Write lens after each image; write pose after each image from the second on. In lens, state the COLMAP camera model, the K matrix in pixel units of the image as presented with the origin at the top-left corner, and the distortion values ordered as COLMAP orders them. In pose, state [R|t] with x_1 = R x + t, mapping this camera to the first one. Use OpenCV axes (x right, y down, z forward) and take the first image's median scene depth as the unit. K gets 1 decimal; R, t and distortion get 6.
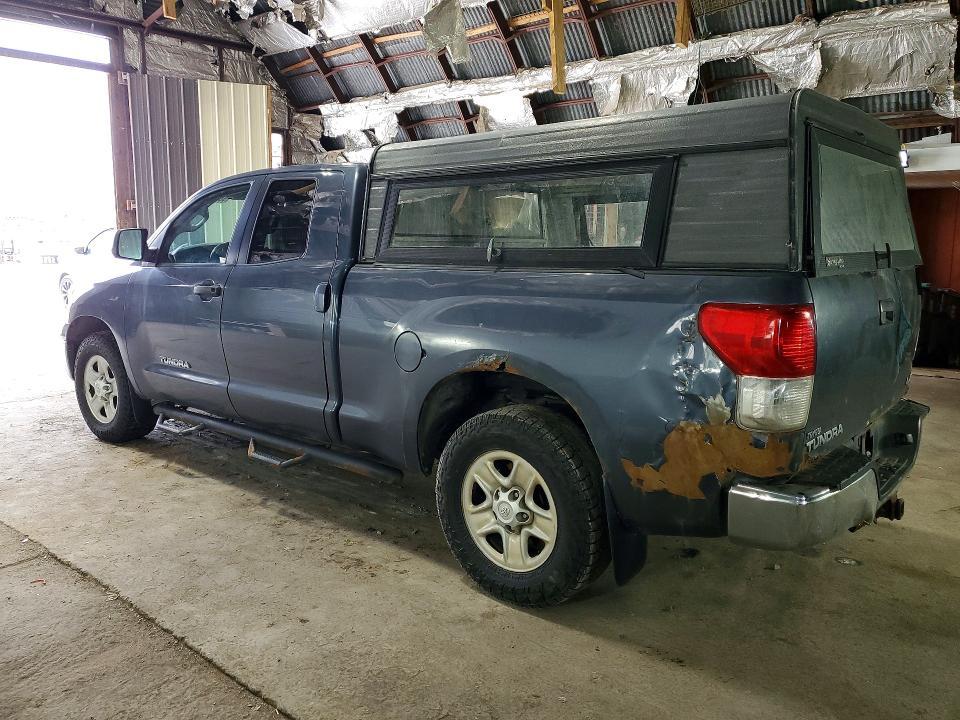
lens RADIAL K [[778.3, 0, 480.0], [0, 778.3, 360.0], [0, 0, 1]] dist [-0.037307, 0.000568]
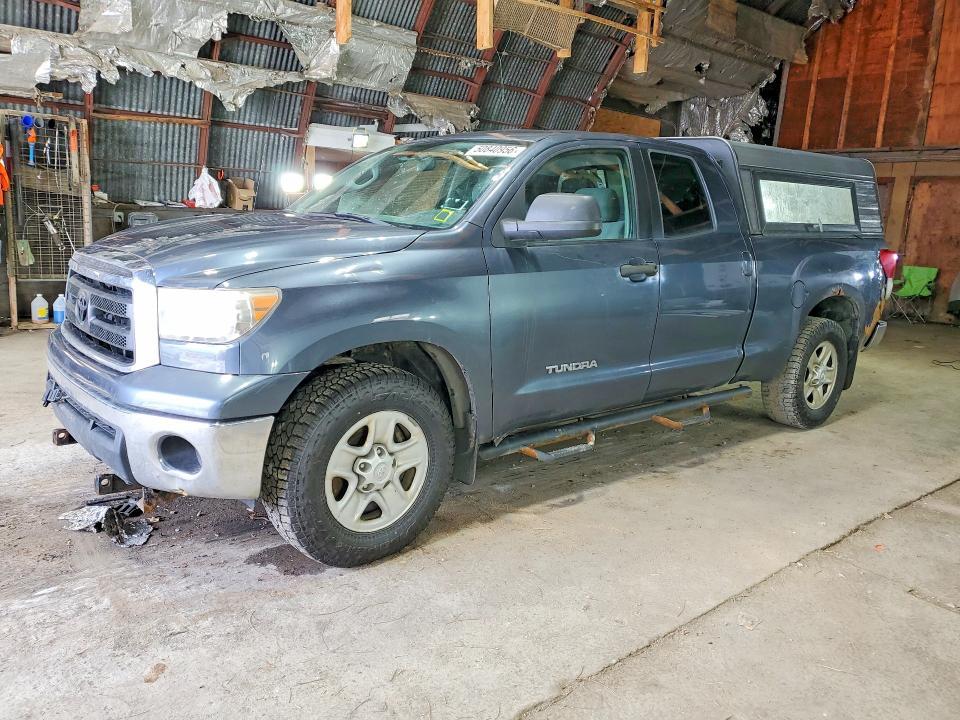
lens RADIAL K [[770.1, 0, 494.6], [0, 770.1, 360.6], [0, 0, 1]] dist [0.019148, -0.001626]
pose [[0.121972, -0.179650, 0.976140, -1.095583], [0.103079, 0.980458, 0.167564, -0.135464], [-0.987166, 0.080181, 0.138107, 0.904837]]
